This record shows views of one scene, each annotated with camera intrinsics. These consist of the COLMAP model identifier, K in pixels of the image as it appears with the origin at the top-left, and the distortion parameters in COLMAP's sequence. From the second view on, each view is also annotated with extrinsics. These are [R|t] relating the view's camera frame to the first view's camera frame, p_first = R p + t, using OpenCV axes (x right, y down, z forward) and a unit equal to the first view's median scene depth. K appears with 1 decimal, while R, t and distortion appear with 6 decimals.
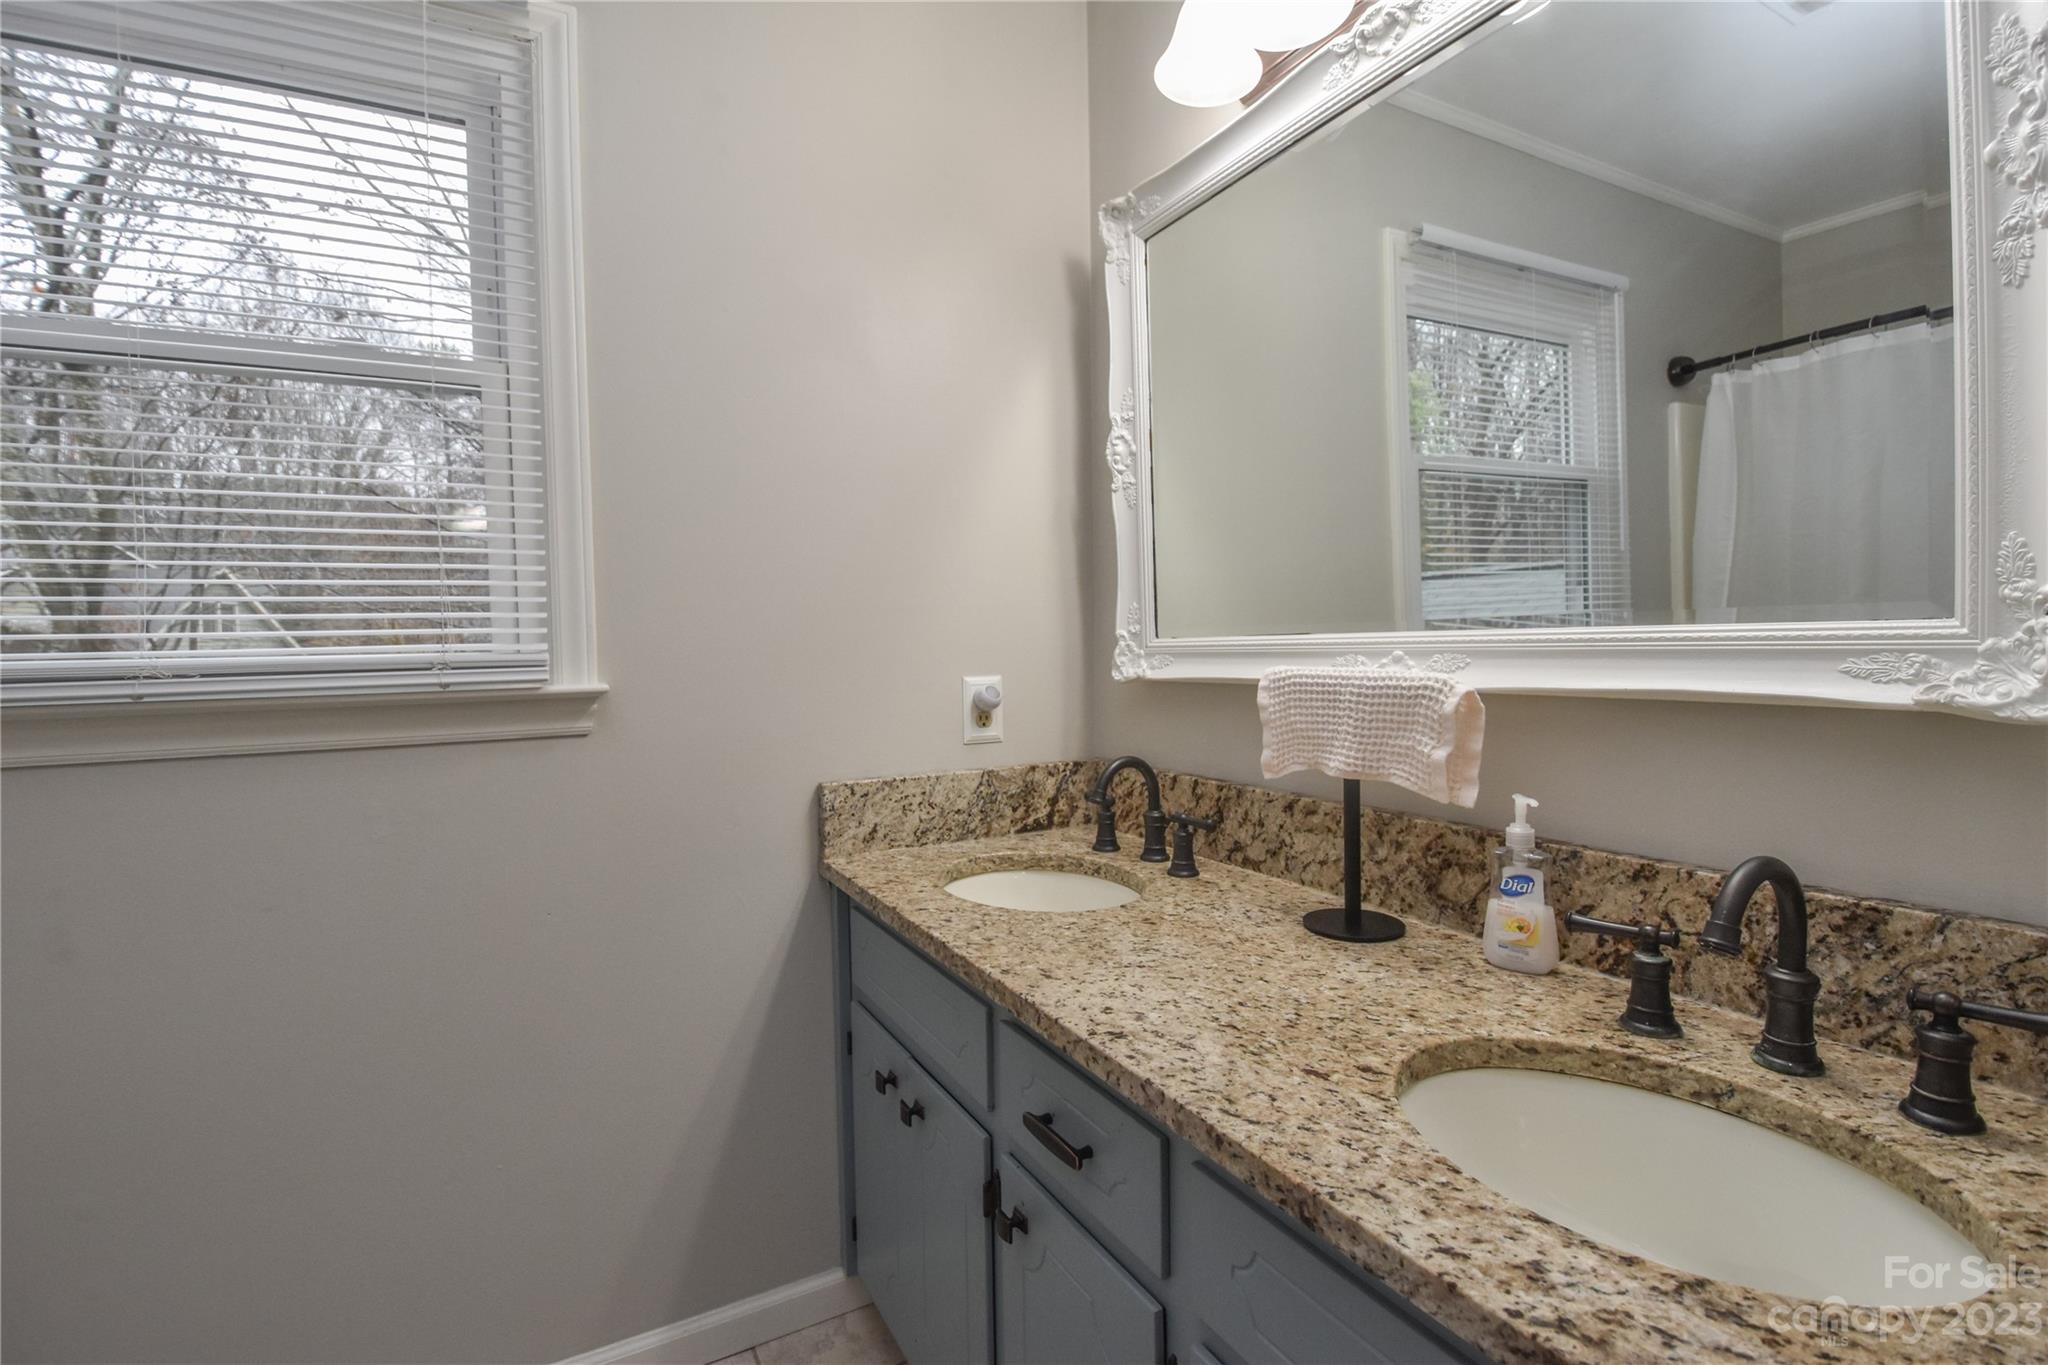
lens RADIAL K [[928.0, 0, 1027.0], [0, 928.0, 681.7], [0, 0, 1]] dist [0.003348, -0.018249]
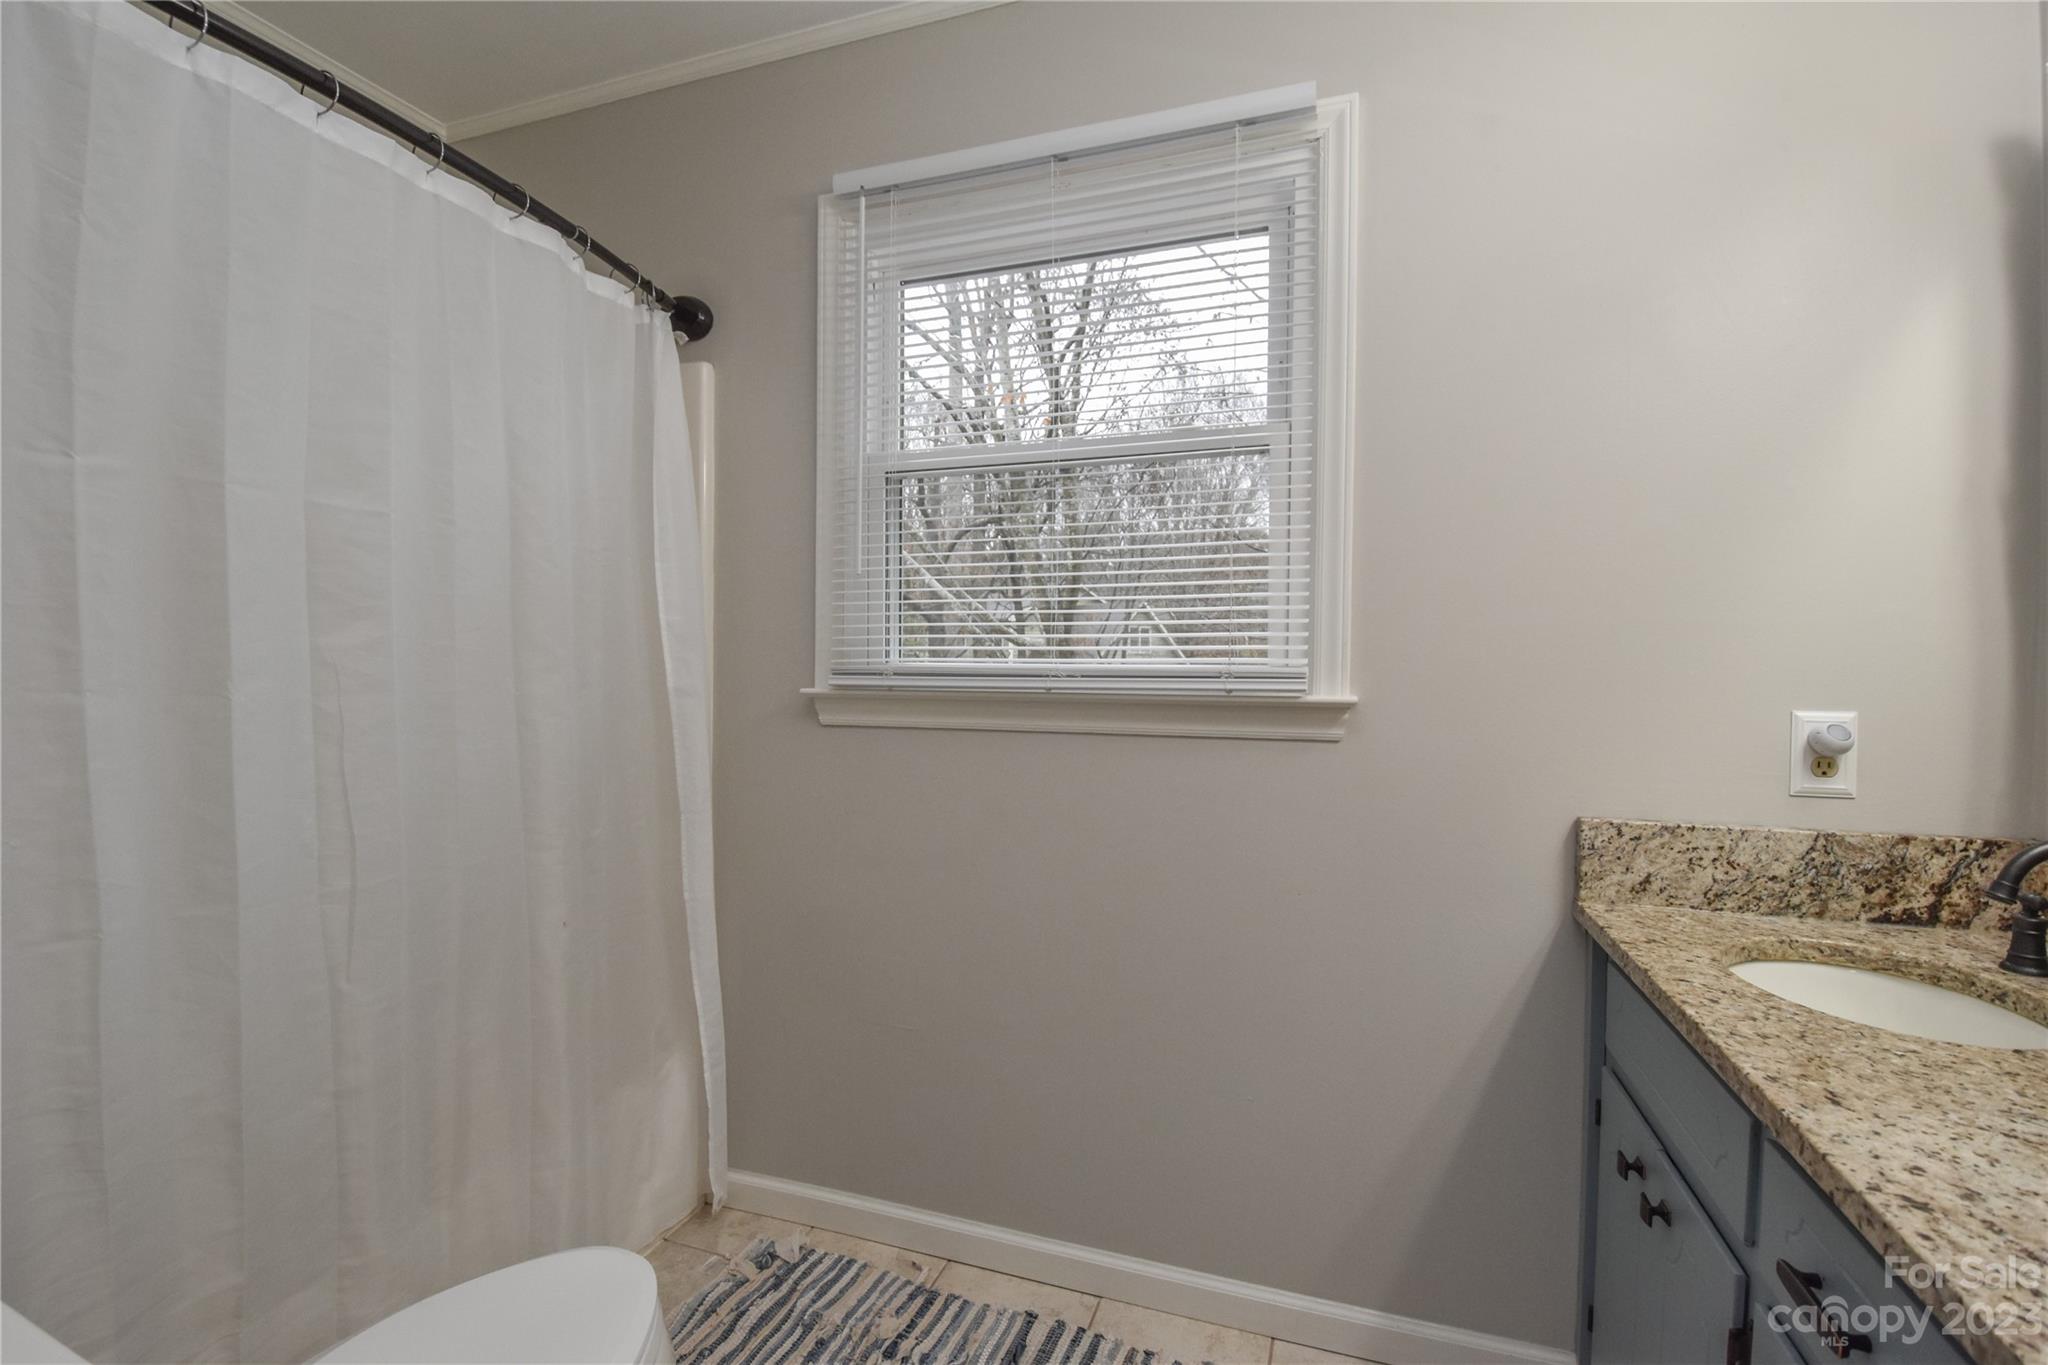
lens RADIAL K [[928.0, 0, 1027.0], [0, 928.0, 681.7], [0, 0, 1]] dist [0.003348, -0.018249]
pose [[0.645391, 0.034880, -0.763056, 0.120554], [-0.050304, 0.998729, 0.003105, 0.000860], [0.762194, 0.036381, 0.646325, -0.008897]]
